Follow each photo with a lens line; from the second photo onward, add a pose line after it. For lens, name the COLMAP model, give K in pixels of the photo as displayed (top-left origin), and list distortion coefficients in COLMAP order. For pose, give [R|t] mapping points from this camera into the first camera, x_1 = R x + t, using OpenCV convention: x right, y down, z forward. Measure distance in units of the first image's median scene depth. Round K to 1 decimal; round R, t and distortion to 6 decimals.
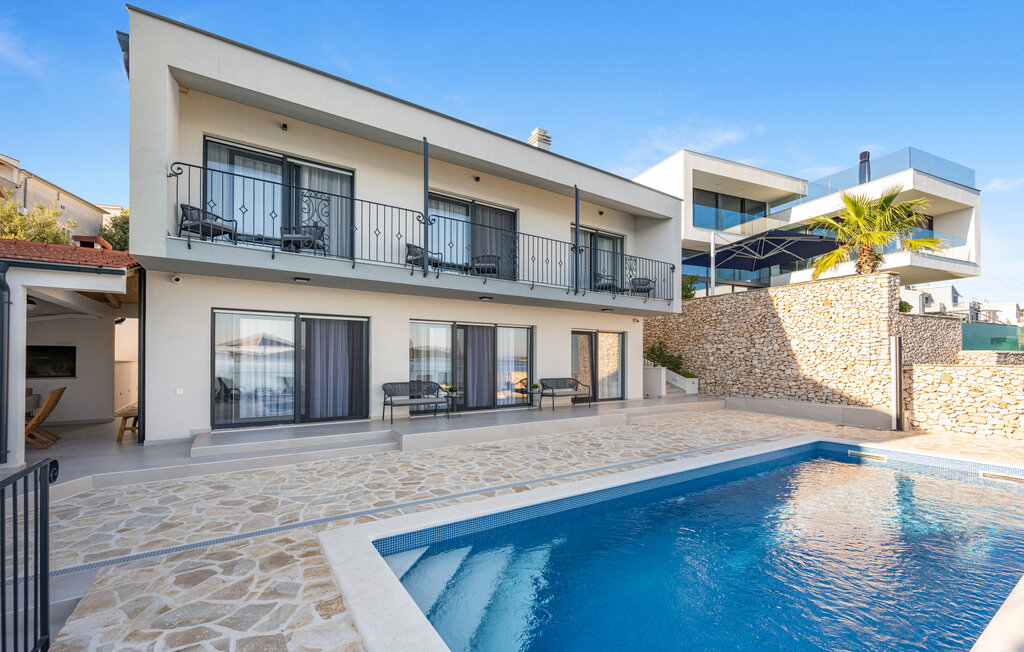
lens RADIAL K [[407.9, 0, 526.9], [0, 407.9, 356.8], [0, 0, 1]] dist [-0.001030, -0.000184]
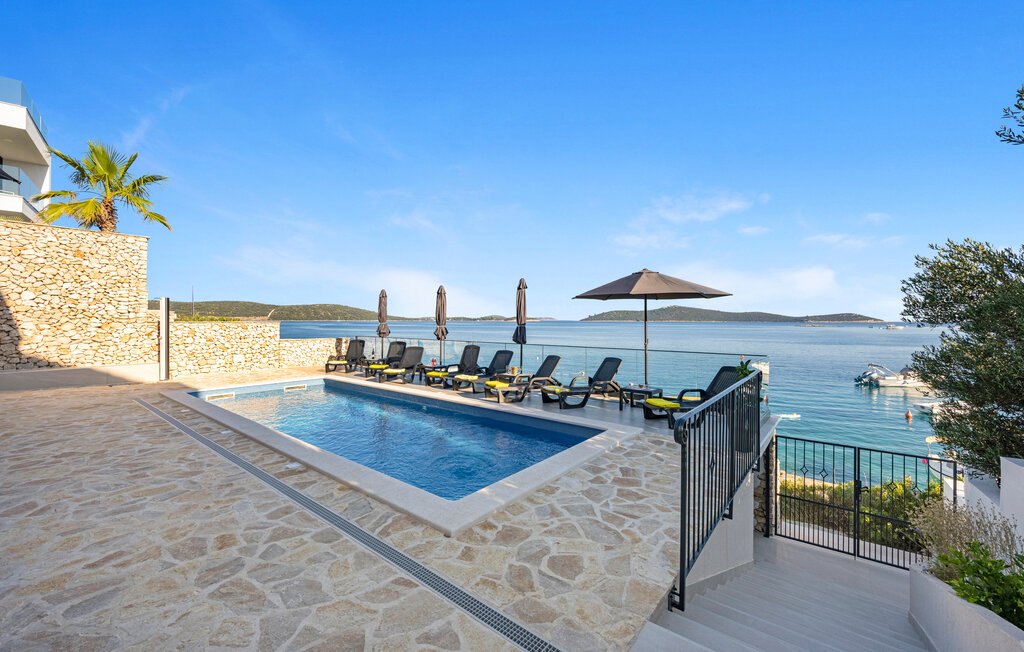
lens RADIAL K [[403.6, 0, 518.1], [0, 403.6, 321.2], [0, 0, 1]] dist [-0.000436, -0.000357]
pose [[-0.290673, -0.008289, 0.956787, -0.423428], [-0.010112, 0.999933, 0.005591, 0.000430], [-0.956769, -0.008049, -0.290737, 0.354485]]
